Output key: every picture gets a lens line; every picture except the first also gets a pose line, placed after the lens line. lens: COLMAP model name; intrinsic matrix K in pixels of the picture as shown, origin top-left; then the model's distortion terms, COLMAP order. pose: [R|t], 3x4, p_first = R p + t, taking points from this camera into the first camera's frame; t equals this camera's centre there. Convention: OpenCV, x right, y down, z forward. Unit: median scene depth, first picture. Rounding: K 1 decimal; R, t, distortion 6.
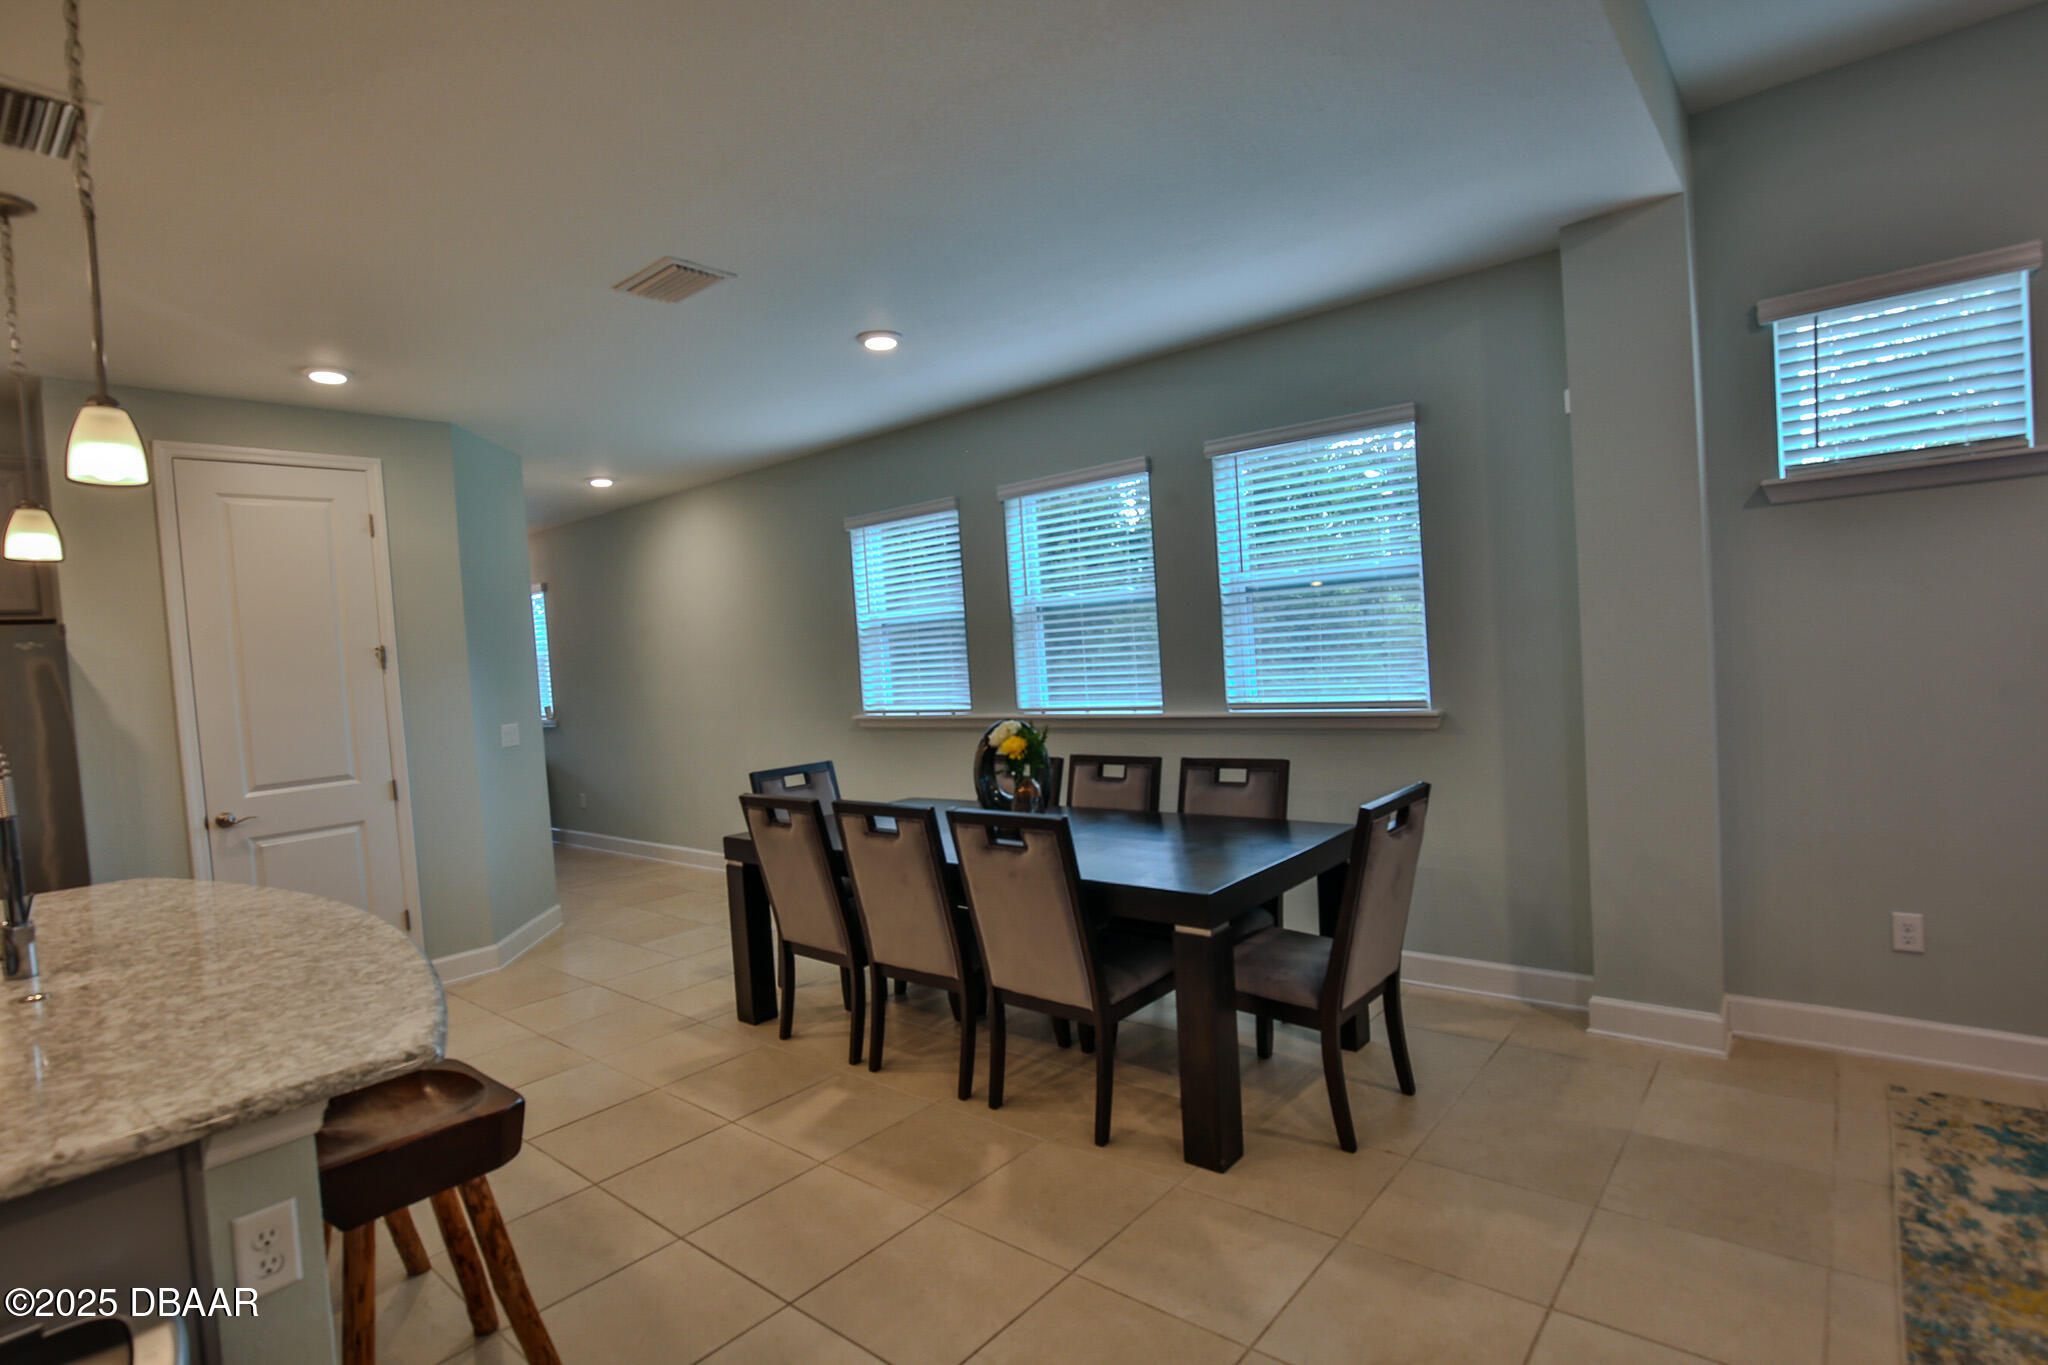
lens RADIAL K [[1002.4, 0, 1030.4], [0, 1002.4, 686.7], [0, 0, 1]] dist [-0.035135, 0.007512]
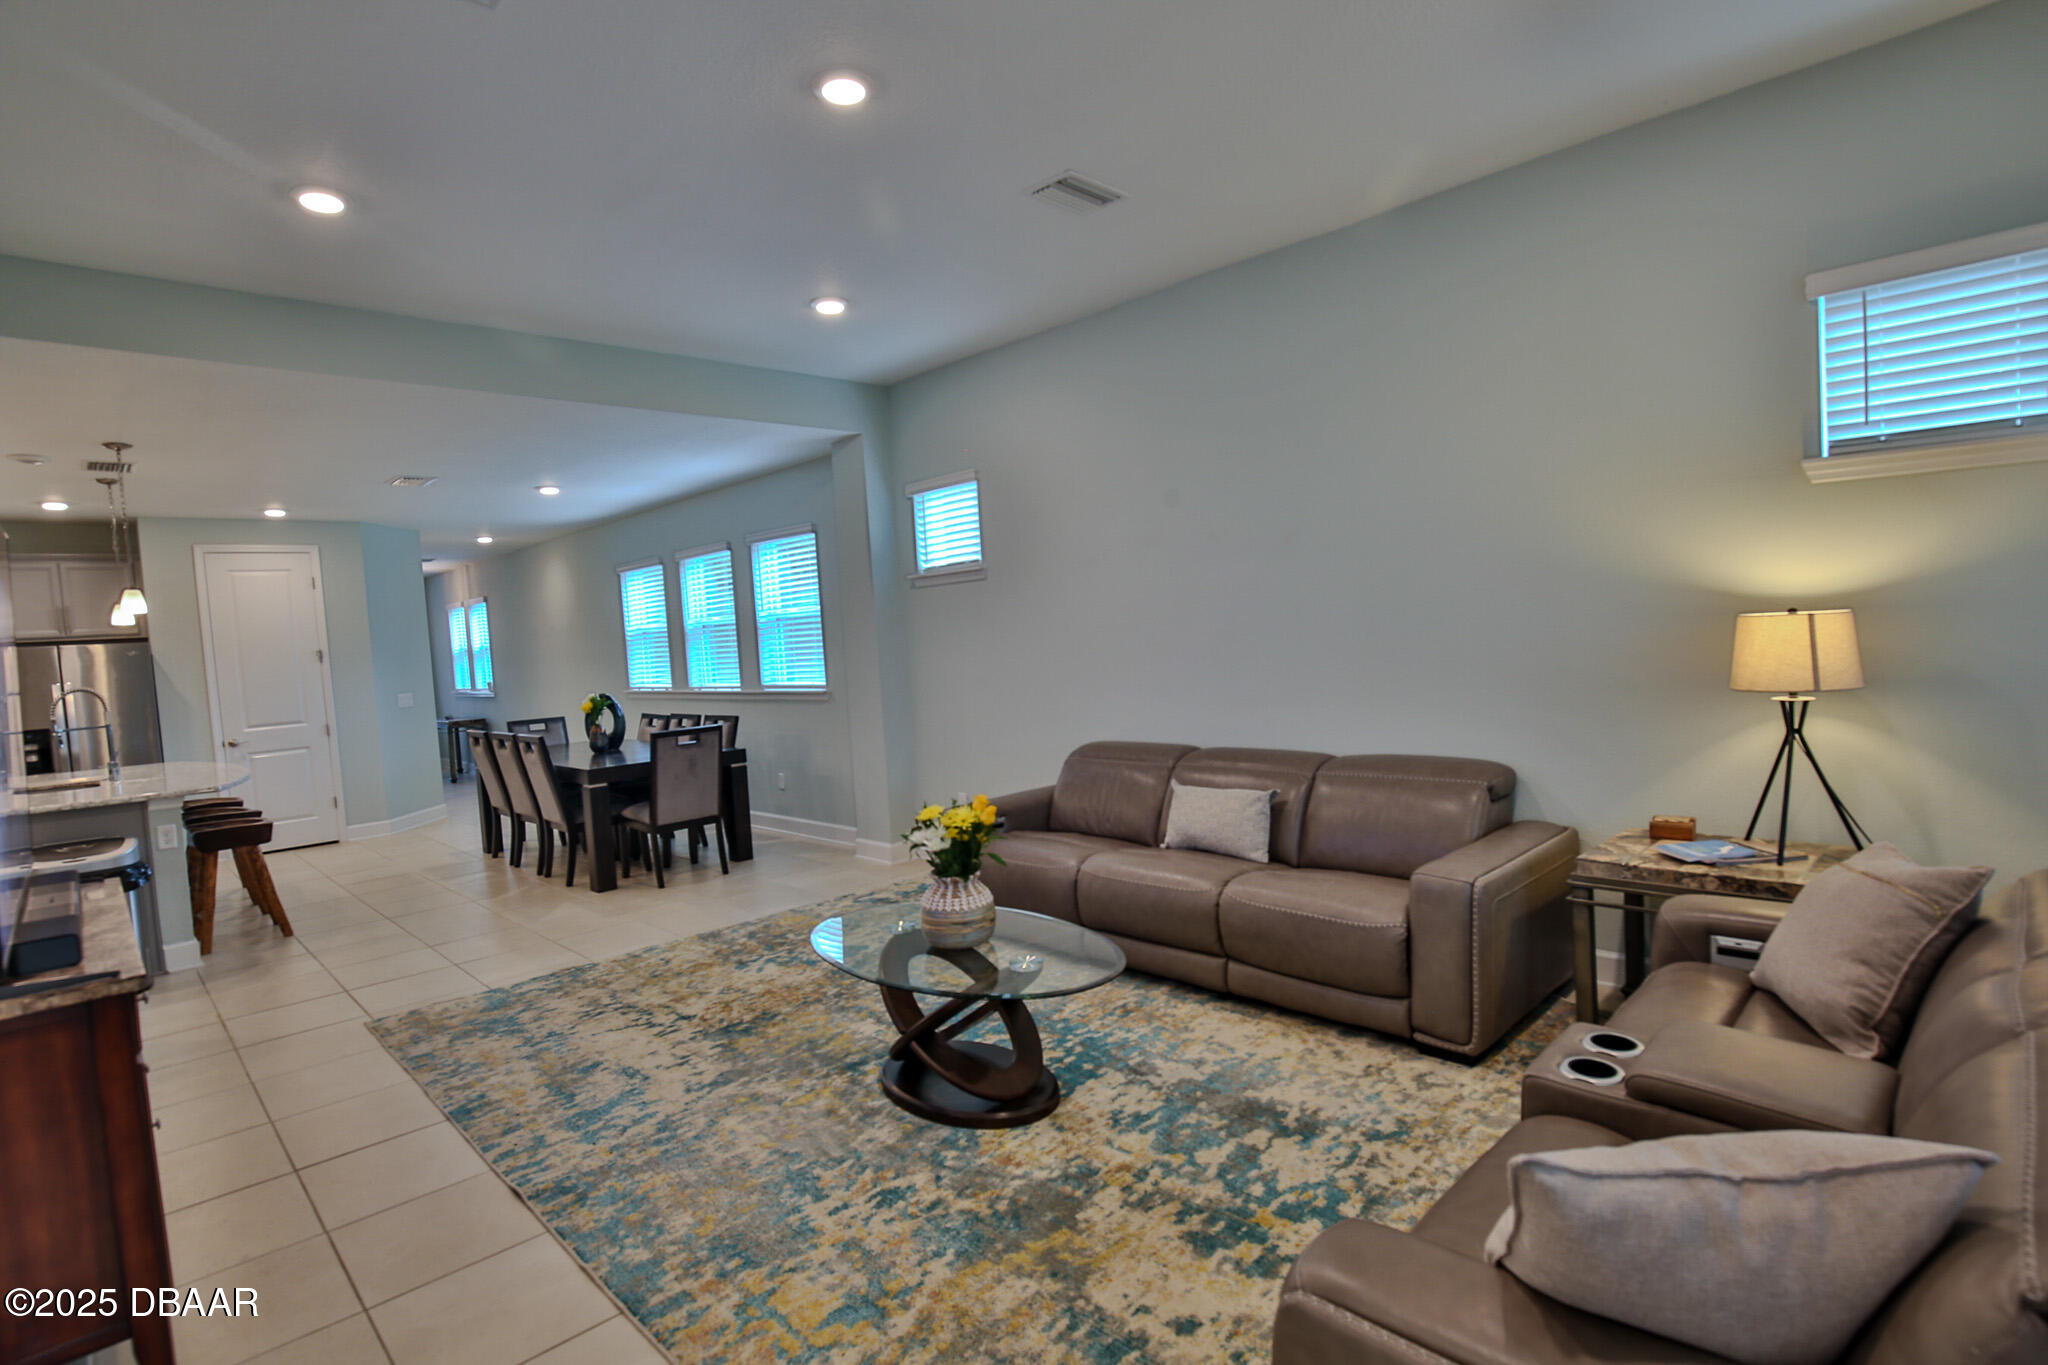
lens RADIAL K [[1002.4, 0, 1030.4], [0, 1002.4, 686.7], [0, 0, 1]] dist [-0.035135, 0.007512]
pose [[0.995965, 0.007008, -0.089474, 1.164496], [-0.004805, 0.999680, 0.024817, -0.036558], [0.089619, -0.024287, 0.995680, -0.988096]]
